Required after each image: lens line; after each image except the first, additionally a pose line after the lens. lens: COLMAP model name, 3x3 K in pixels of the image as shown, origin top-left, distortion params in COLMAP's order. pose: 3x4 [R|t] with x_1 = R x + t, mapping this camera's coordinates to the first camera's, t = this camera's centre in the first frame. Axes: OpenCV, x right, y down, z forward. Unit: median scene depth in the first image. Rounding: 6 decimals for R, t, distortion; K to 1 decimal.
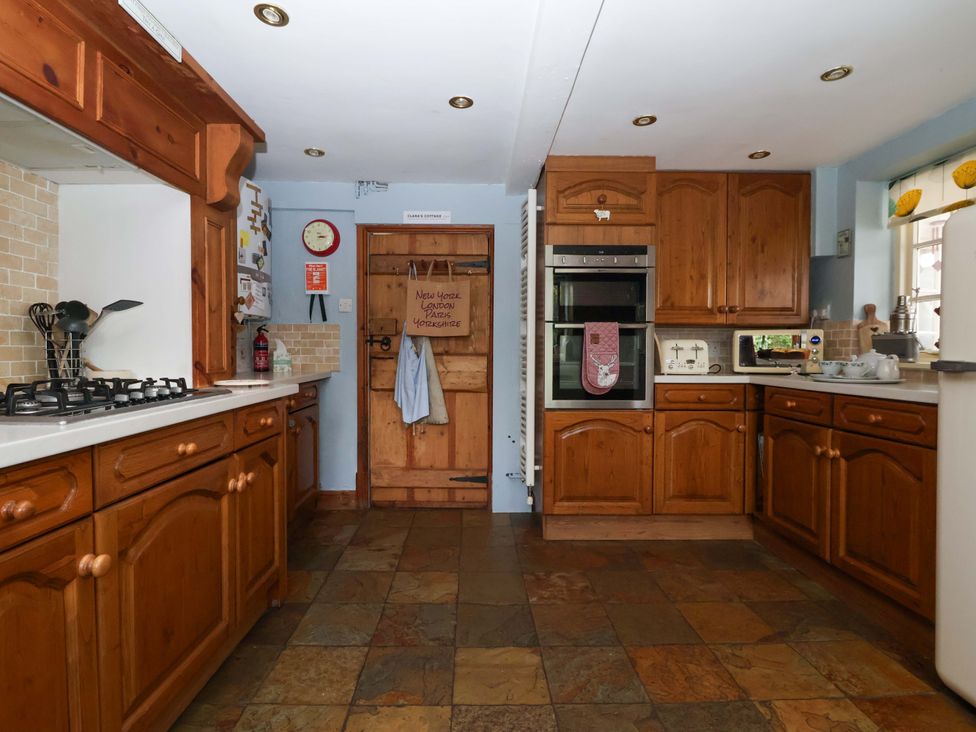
lens RADIAL K [[510.5, 0, 483.0], [0, 510.5, 364.7], [0, 0, 1]] dist [-0.002587, -0.000654]
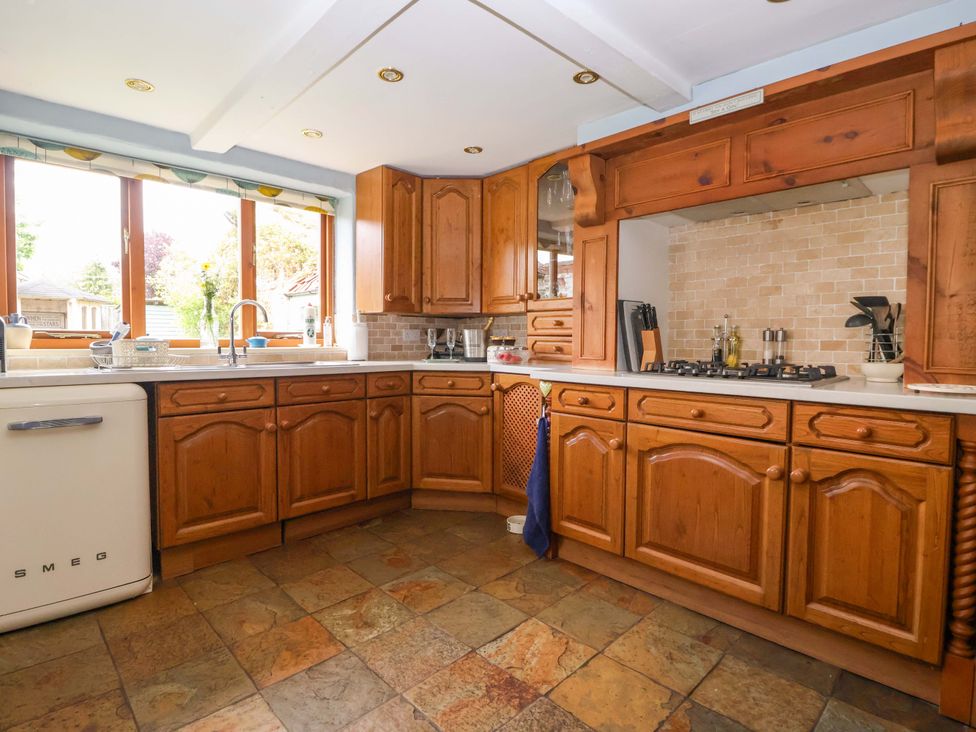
lens RADIAL K [[510.5, 0, 483.0], [0, 510.5, 364.7], [0, 0, 1]] dist [-0.002587, -0.000654]
pose [[-0.737997, 0.023743, -0.674386, 0.665808], [-0.025403, 0.997695, 0.062925, -0.034245], [0.674325, 0.063570, -0.735693, 1.369284]]
